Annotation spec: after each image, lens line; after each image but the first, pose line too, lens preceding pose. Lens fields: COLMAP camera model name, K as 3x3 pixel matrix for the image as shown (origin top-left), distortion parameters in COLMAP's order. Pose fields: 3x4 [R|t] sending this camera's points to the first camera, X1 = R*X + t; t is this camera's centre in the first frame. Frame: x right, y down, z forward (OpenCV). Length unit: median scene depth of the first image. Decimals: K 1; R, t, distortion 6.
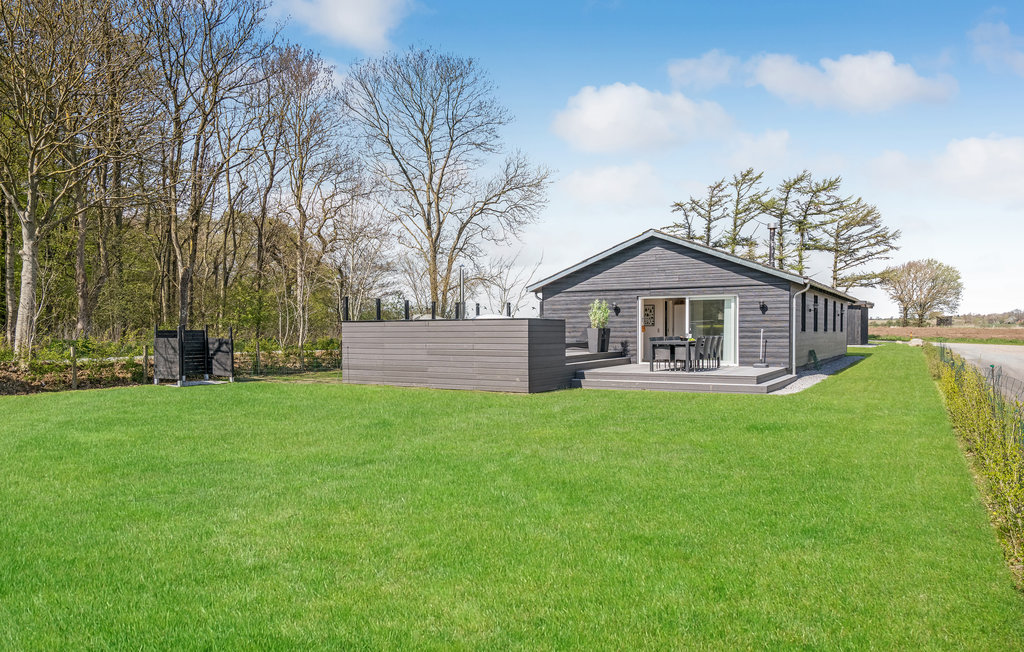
lens RADIAL K [[739.7, 0, 512.0], [0, 739.7, 326.0], [0, 0, 1]] dist [-0.001781, 0.000031]
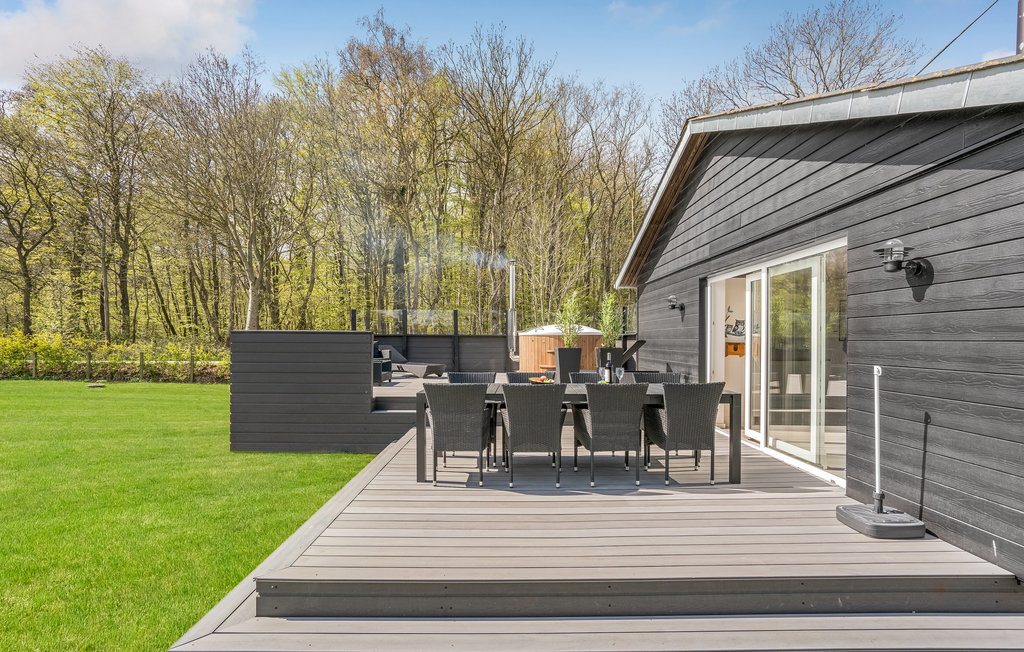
lens RADIAL K [[523.2, 0, 512.0], [0, 523.2, 326.0], [0, 0, 1]] dist [-0.000199, 0.000090]
pose [[0.504498, -0.022058, -0.863131, 0.393965], [-0.004393, 0.999595, -0.028114, -0.003001], [0.863402, 0.017975, 0.504197, 0.759351]]
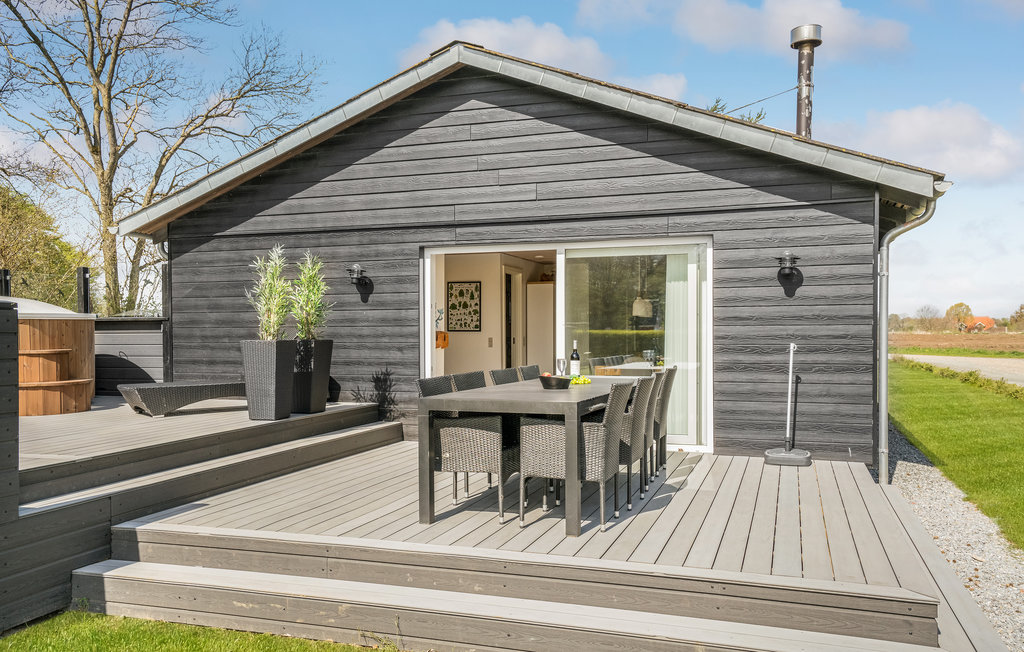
lens RADIAL K [[837.9, 0, 512.0], [0, 837.9, 326.0], [0, 0, 1]] dist [0.000206, -0.000135]
pose [[0.981723, 0.002616, 0.190299, 0.140513], [-0.001829, 0.999989, -0.004311, -0.001354], [-0.190308, 0.003884, 0.981717, 0.621776]]
